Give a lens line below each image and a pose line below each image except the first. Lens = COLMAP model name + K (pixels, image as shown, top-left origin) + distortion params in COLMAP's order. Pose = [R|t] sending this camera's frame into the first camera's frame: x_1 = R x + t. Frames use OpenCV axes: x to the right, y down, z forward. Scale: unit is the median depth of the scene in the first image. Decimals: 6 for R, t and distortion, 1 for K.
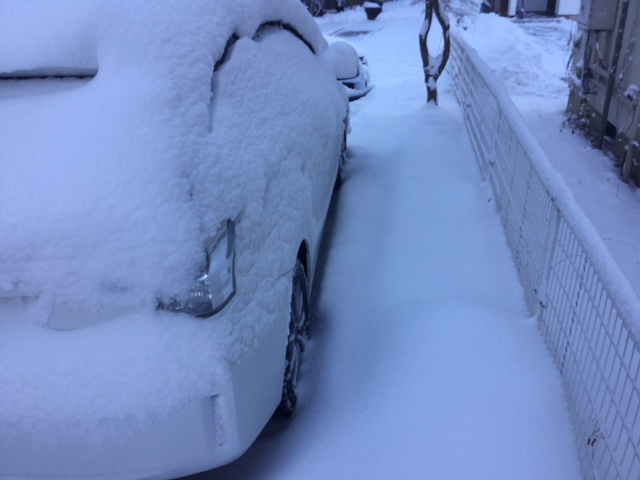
lens RADIAL K [[588.4, 0, 320.5], [0, 588.4, 240.8], [0, 0, 1]] dist [0.080225, -0.147085]
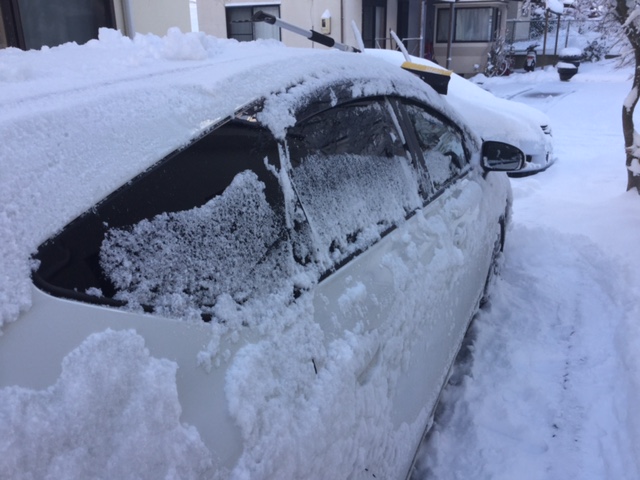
lens RADIAL K [[588.4, 0, 316.9], [0, 588.4, 224.2], [0, 0, 1]] dist [0.080225, -0.147085]
pose [[0.952733, 0.103532, -0.285625, 0.048993], [-0.134154, 0.986887, -0.089763, -0.151270], [0.272586, 0.123838, 0.954128, 0.354487]]
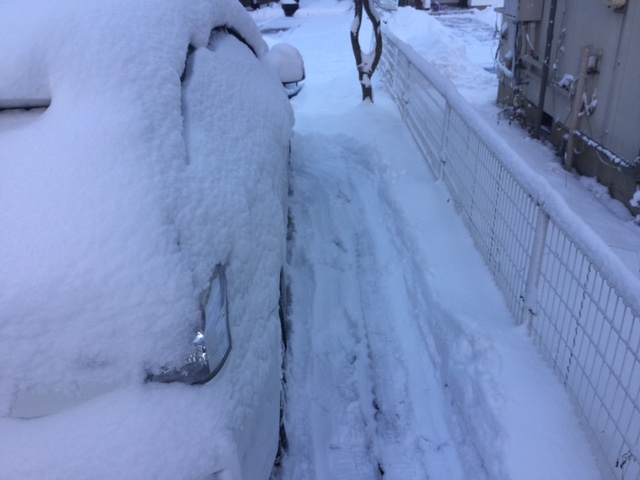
lens RADIAL K [[588.4, 0, 323.8], [0, 588.4, 240.3], [0, 0, 1]] dist [0.080225, -0.147085]
pose [[0.989343, -0.077540, 0.123240, -0.054145], [0.076902, 0.996989, 0.009934, -0.034154], [-0.123640, -0.000350, 0.992327, 0.065100]]
